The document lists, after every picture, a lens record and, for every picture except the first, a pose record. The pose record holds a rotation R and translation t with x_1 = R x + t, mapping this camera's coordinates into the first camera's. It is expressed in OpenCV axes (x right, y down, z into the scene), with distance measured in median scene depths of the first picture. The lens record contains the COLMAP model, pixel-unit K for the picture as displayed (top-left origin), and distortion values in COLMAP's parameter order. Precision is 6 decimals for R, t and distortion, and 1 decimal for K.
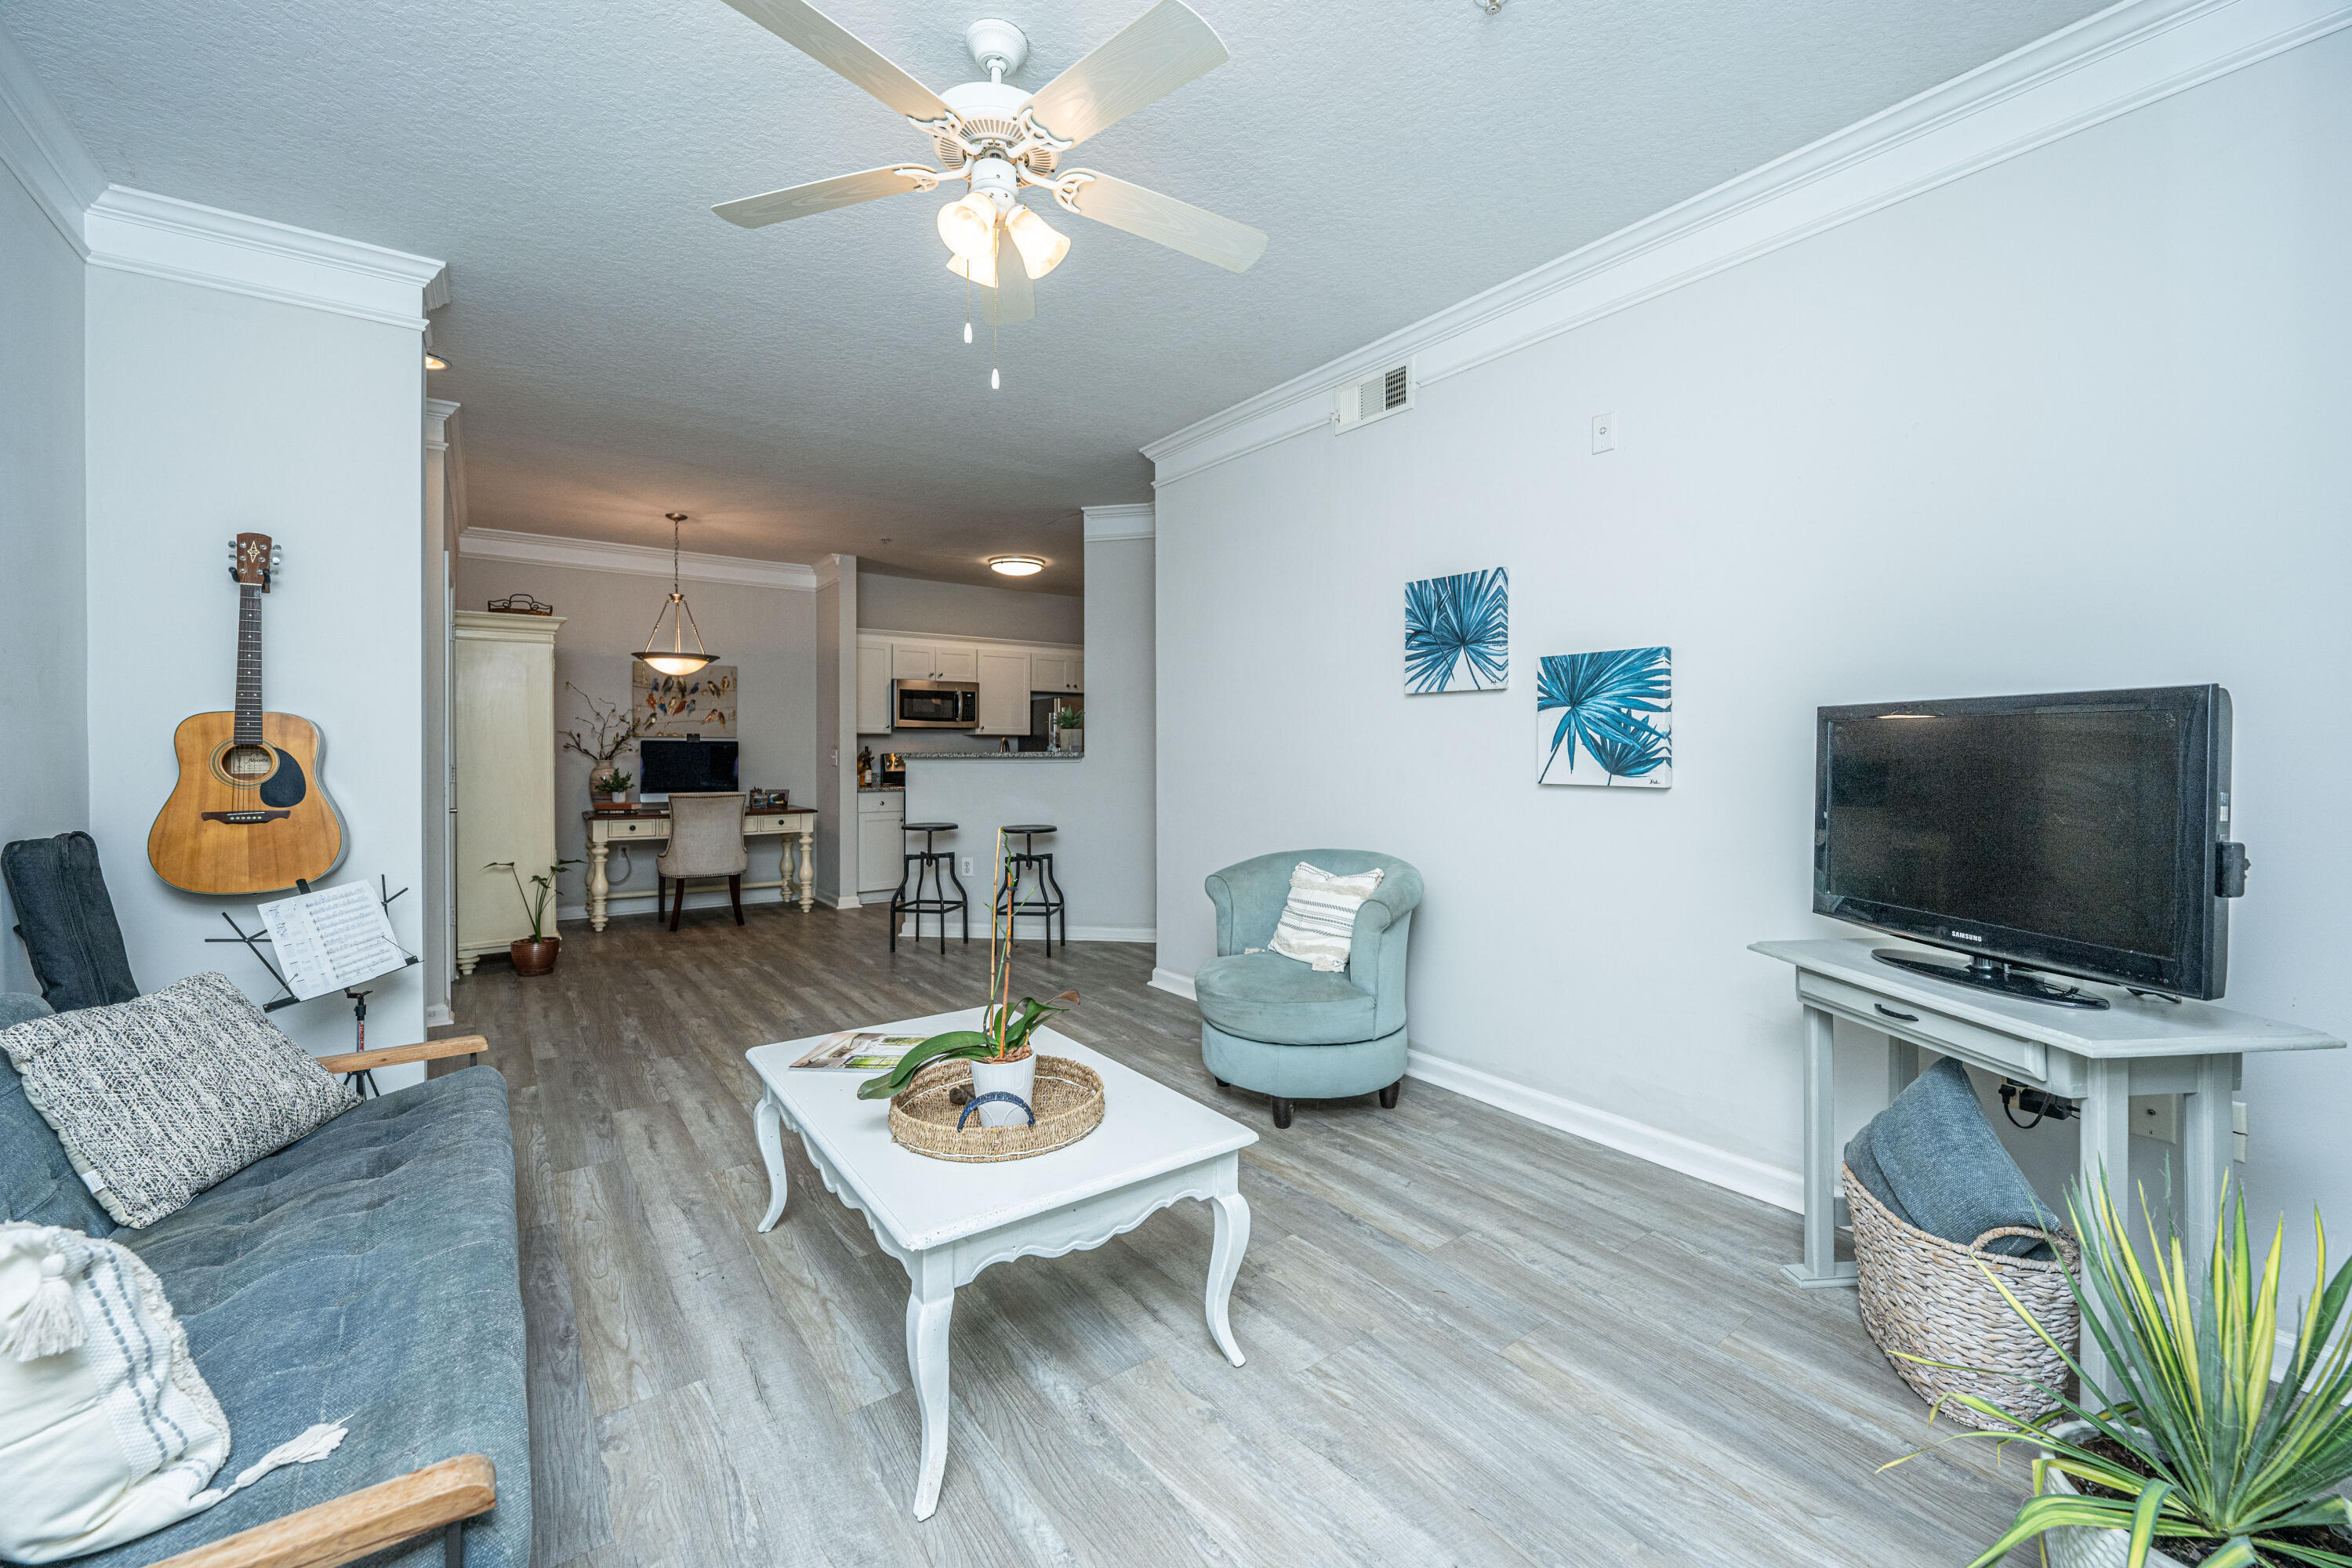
lens RADIAL K [[938.6, 0, 1202.3], [0, 938.6, 772.8], [0, 0, 1]] dist [-0.000716, -0.000047]
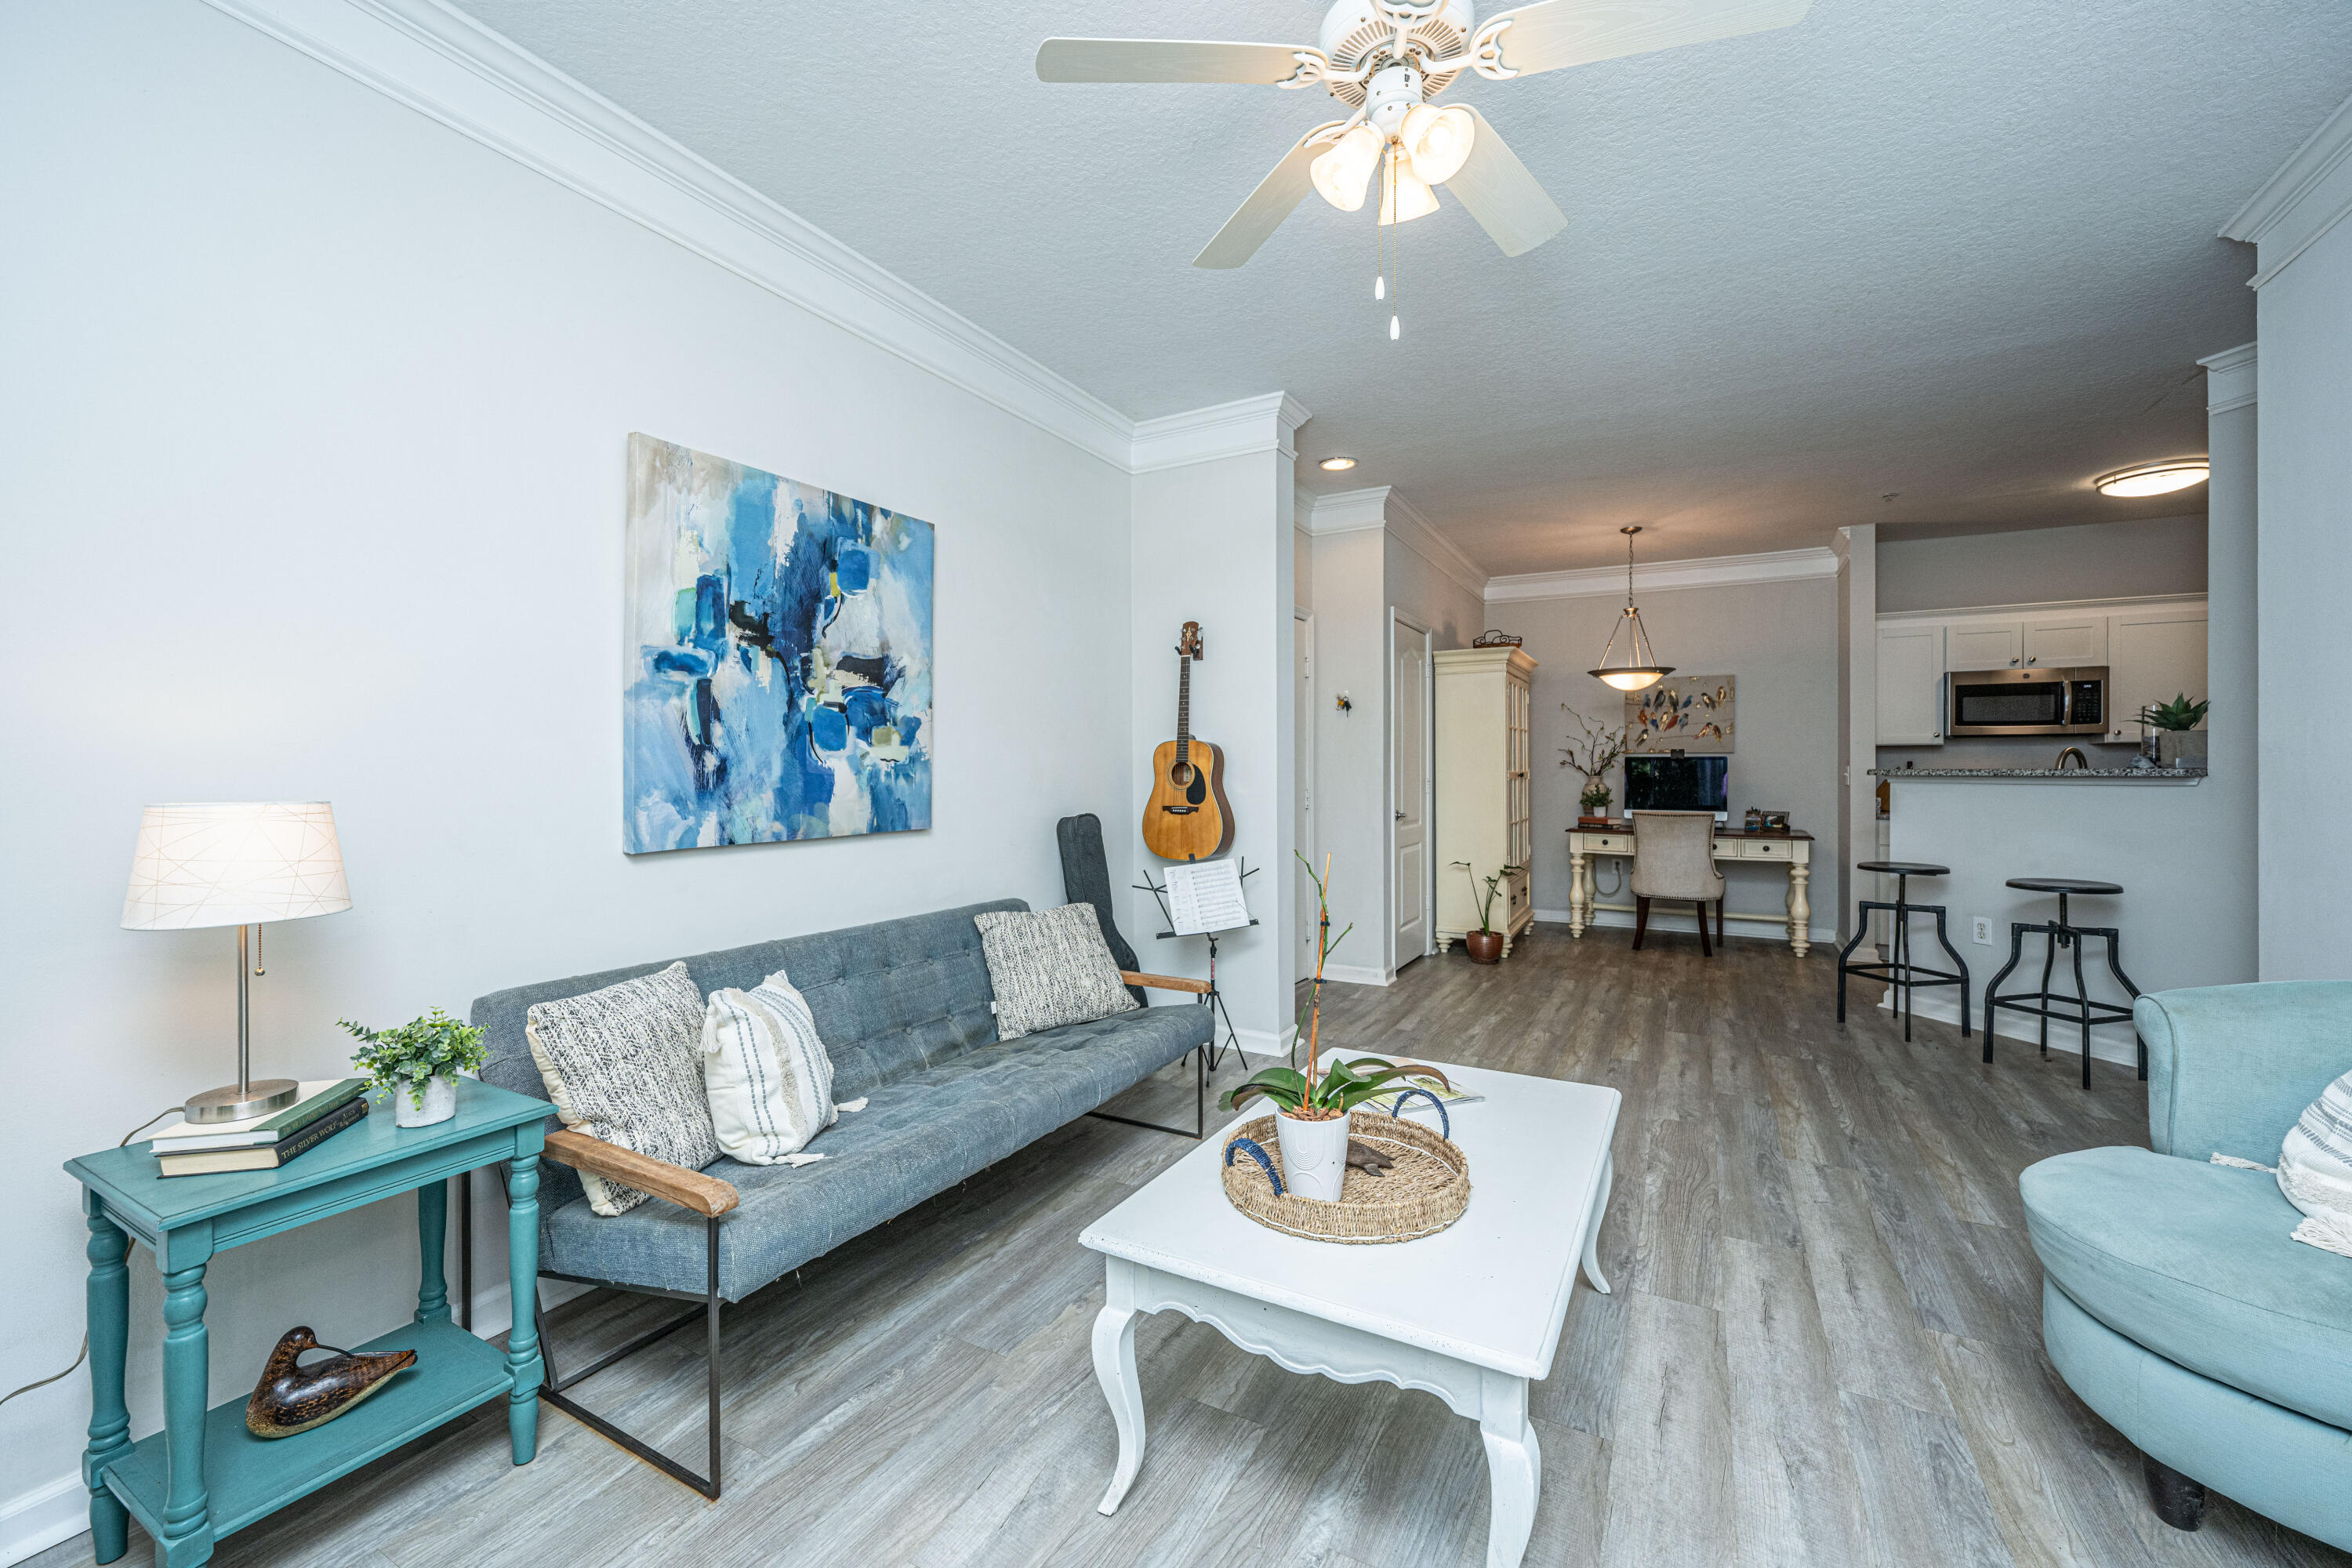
lens RADIAL K [[954.1, 0, 1176.0], [0, 954.1, 784.0], [0, 0, 1]] dist [-0.000041, -0.000224]
pose [[0.404418, 0.014778, -0.914455, 0.330055], [-0.020921, 0.999757, 0.006904, -0.004602], [0.914335, 0.016339, 0.404629, 0.313632]]
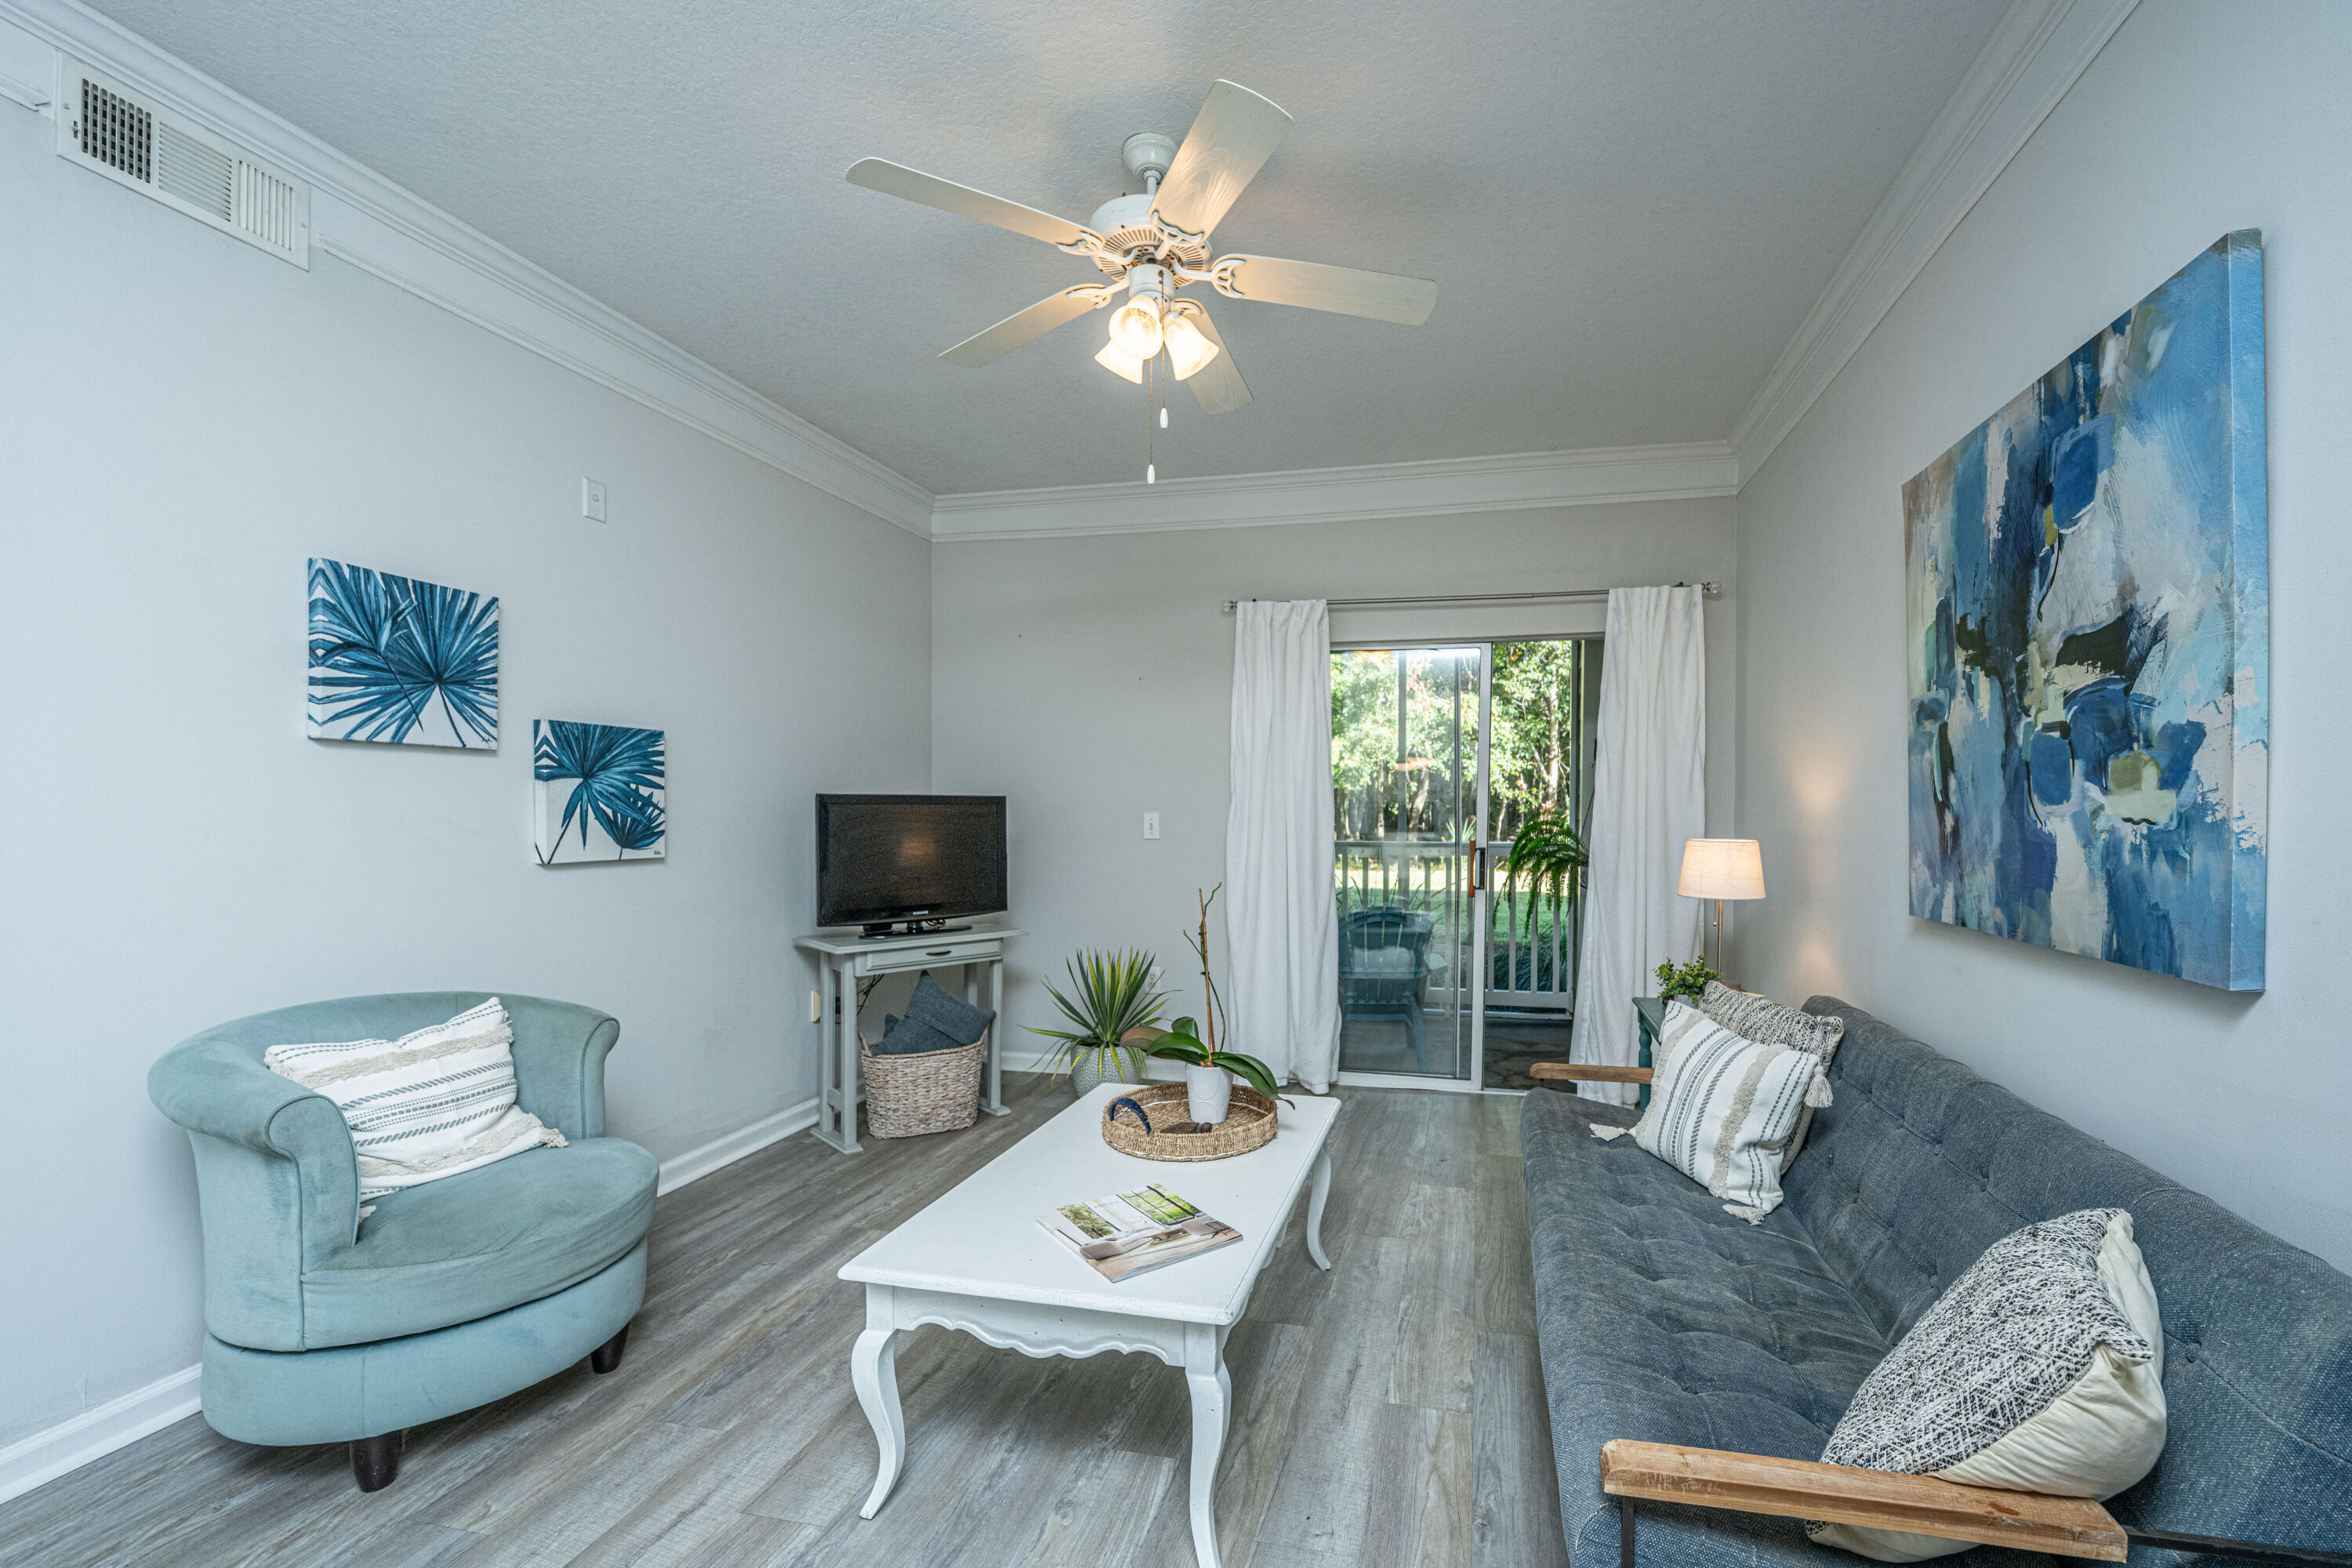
lens RADIAL K [[947.3, 0, 1239.2], [0, 947.3, 840.9], [0, 0, 1]] dist [-0.004933, -0.000479]
pose [[-0.626197, -0.022323, 0.779345, -0.745874], [0.021909, 0.998691, 0.046210, -0.036908], [-0.779357, 0.046012, -0.624888, 1.065364]]
